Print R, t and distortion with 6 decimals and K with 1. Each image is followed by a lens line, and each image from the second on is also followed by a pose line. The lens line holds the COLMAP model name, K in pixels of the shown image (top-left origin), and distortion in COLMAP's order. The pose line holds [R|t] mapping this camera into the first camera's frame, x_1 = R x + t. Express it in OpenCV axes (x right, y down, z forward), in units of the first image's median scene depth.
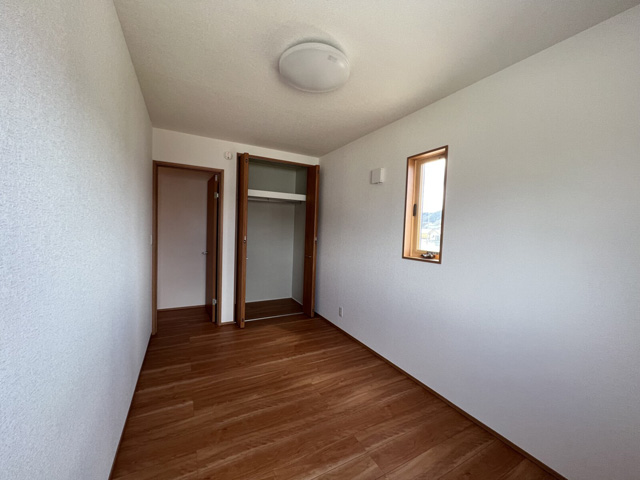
lens RADIAL K [[253.4, 0, 318.2], [0, 253.4, 237.7], [0, 0, 1]] dist [-0.002755, 0.000382]
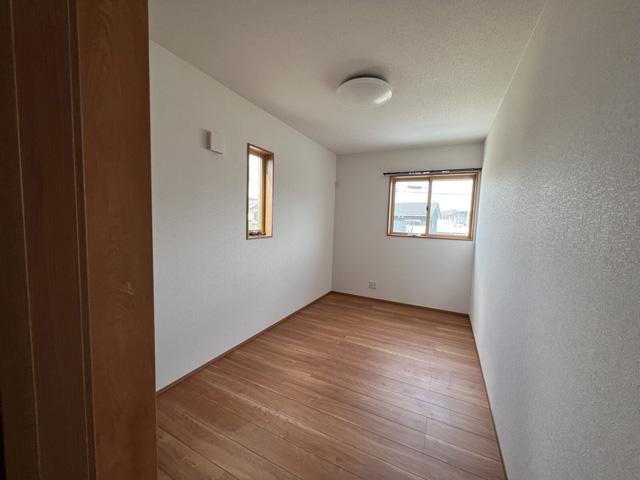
lens RADIAL K [[253.4, 0, 321.1], [0, 253.4, 241.9], [0, 0, 1]] dist [-0.002755, 0.000382]
pose [[-0.568075, -0.133430, 0.812088, -0.792457], [-0.019488, 0.988674, 0.148811, -0.079856], [-0.822746, 0.068710, -0.564241, 1.521838]]
